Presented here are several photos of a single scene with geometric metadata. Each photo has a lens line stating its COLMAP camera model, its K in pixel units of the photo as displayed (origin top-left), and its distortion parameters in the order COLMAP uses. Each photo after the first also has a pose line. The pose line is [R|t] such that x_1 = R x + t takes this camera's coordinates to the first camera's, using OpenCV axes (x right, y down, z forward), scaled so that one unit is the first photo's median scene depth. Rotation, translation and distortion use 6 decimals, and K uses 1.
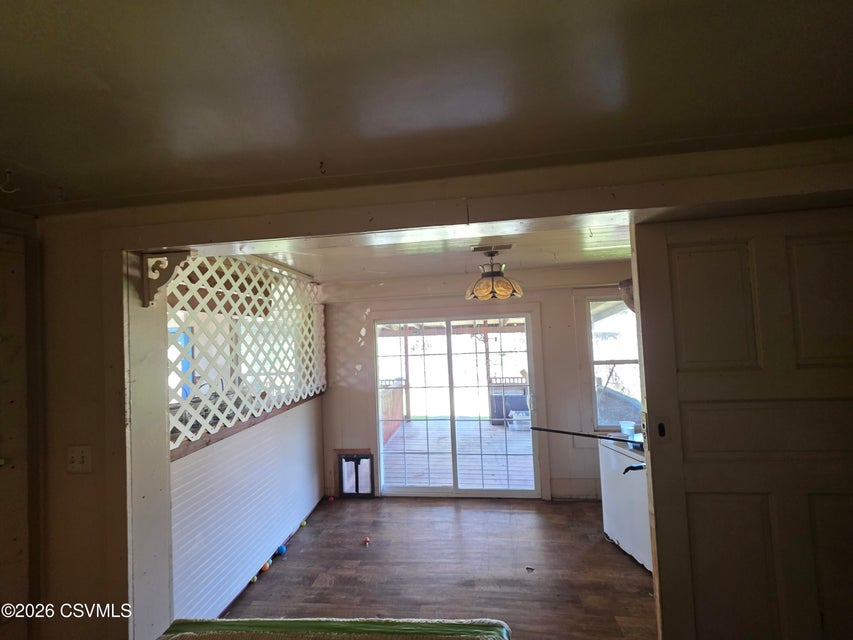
lens RADIAL K [[340.1, 0, 429.7], [0, 340.1, 318.4], [0, 0, 1]] dist [-0.000096, 0.000055]
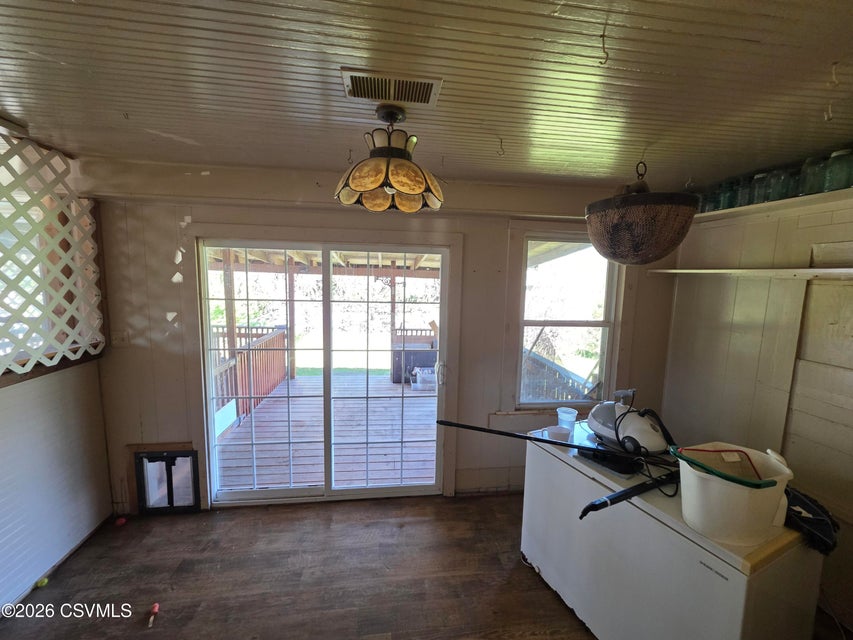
lens RADIAL K [[340.1, 0, 429.7], [0, 340.1, 318.4], [0, 0, 1]] dist [-0.000096, 0.000055]
pose [[0.966450, 0.037780, 0.254062, 0.085640], [-0.078065, 0.985538, 0.150404, 0.023751], [-0.244705, -0.165192, 0.955422, 0.319256]]
